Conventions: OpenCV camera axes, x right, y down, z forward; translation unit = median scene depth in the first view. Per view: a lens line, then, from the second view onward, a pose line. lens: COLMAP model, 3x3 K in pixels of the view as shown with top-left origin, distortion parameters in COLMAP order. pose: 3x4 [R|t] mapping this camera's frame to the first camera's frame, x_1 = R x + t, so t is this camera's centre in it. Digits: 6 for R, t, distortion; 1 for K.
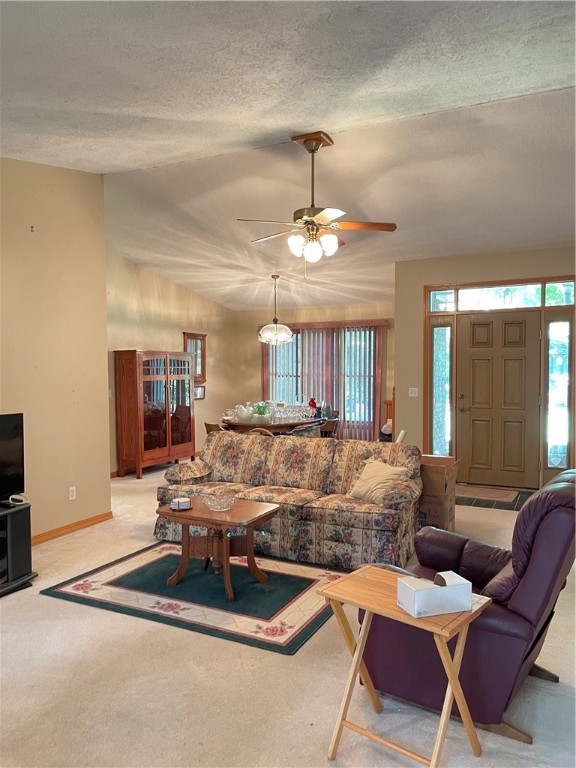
lens RADIAL K [[580.7, 0, 289.3], [0, 580.7, 384.8], [0, 0, 1]] dist [0.015343, 0.003386]
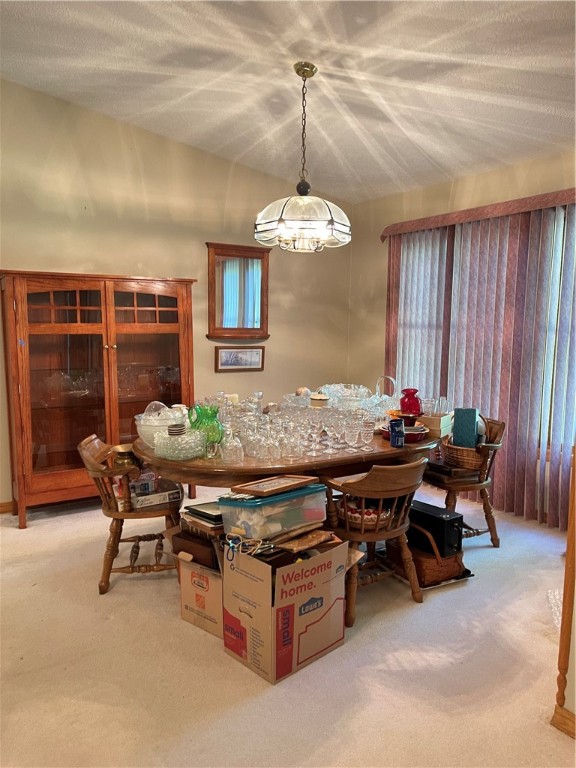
lens RADIAL K [[580.7, 0, 286.1], [0, 580.7, 383.7], [0, 0, 1]] dist [0.015343, 0.003386]
pose [[0.841266, 0.066512, -0.536514, 0.161597], [-0.024209, 0.996042, 0.085520, -0.010161], [0.540078, -0.058956, 0.839547, 0.569537]]
